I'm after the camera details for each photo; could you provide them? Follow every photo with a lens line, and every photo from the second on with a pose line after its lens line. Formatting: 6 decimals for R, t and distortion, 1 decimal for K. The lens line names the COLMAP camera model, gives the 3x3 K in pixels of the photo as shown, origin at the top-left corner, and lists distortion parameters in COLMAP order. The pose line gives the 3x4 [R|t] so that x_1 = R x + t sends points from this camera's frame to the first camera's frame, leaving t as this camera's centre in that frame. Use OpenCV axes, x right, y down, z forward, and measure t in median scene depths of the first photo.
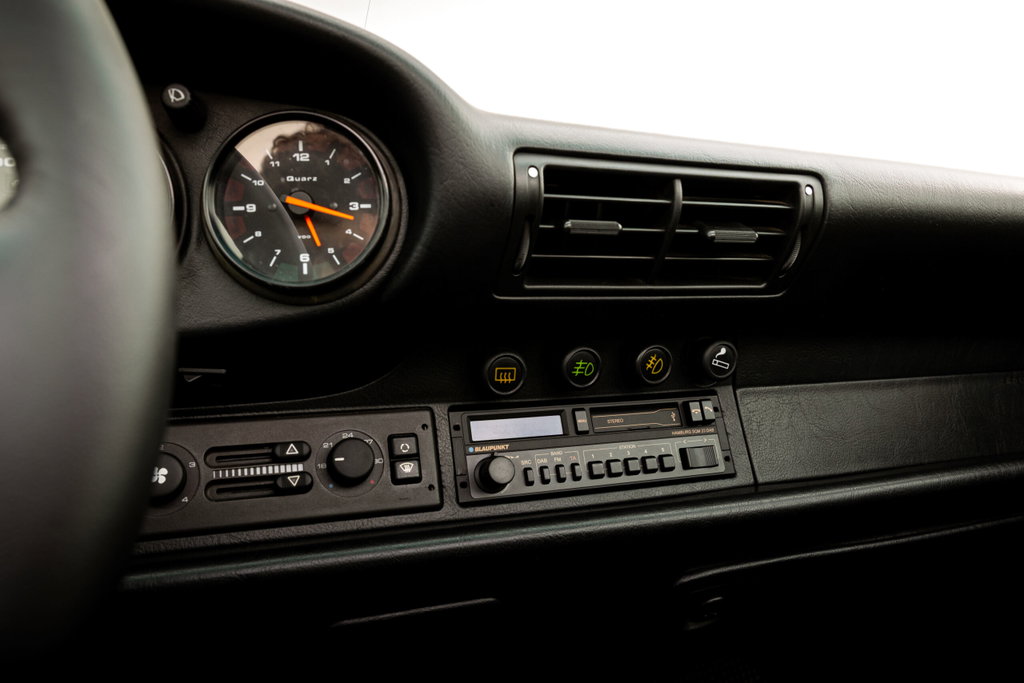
lens RADIAL K [[745.6, 0, 512.0], [0, 745.6, 341.5], [0, 0, 1]] dist [-0.007163, 0.006499]
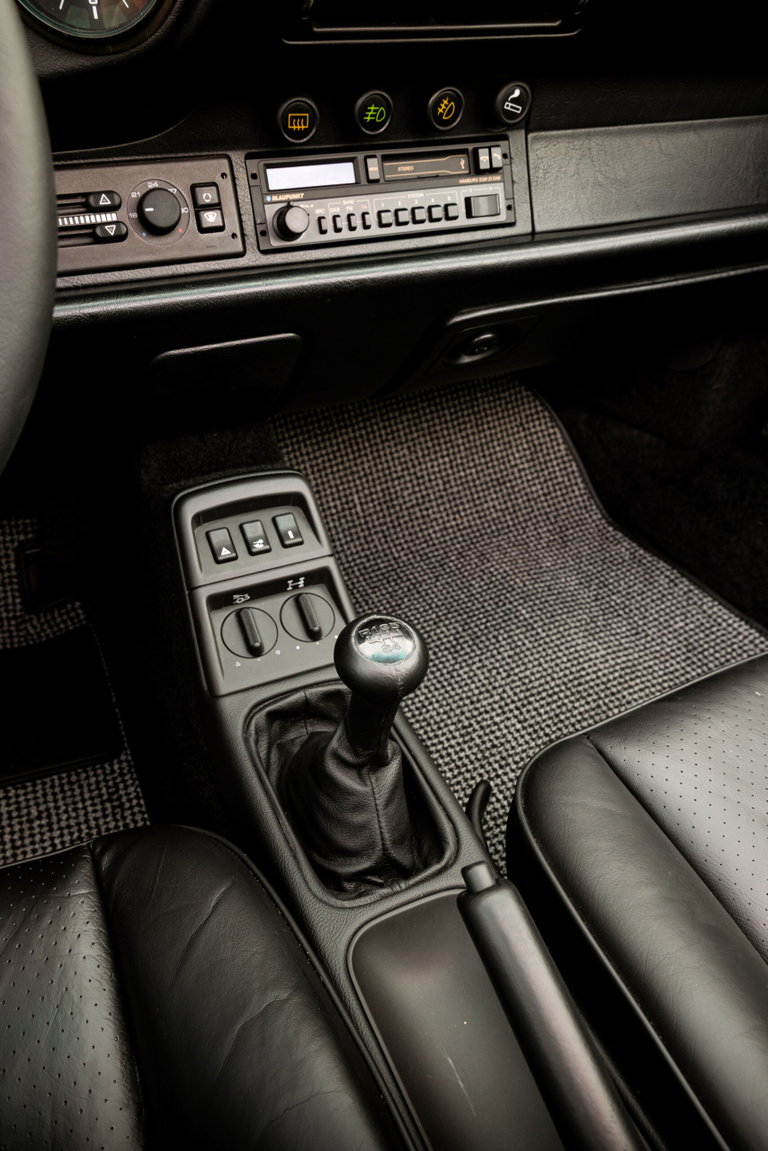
lens RADIAL K [[838.0, 0, 369.1], [0, 838.0, 571.3], [0, 0, 1]] dist [-0.007163, 0.006499]
pose [[0.998761, -0.010695, 0.048611, 0.025102], [-0.018516, 0.826707, 0.562328, -0.090788], [-0.046201, -0.562532, 0.825484, -0.303228]]
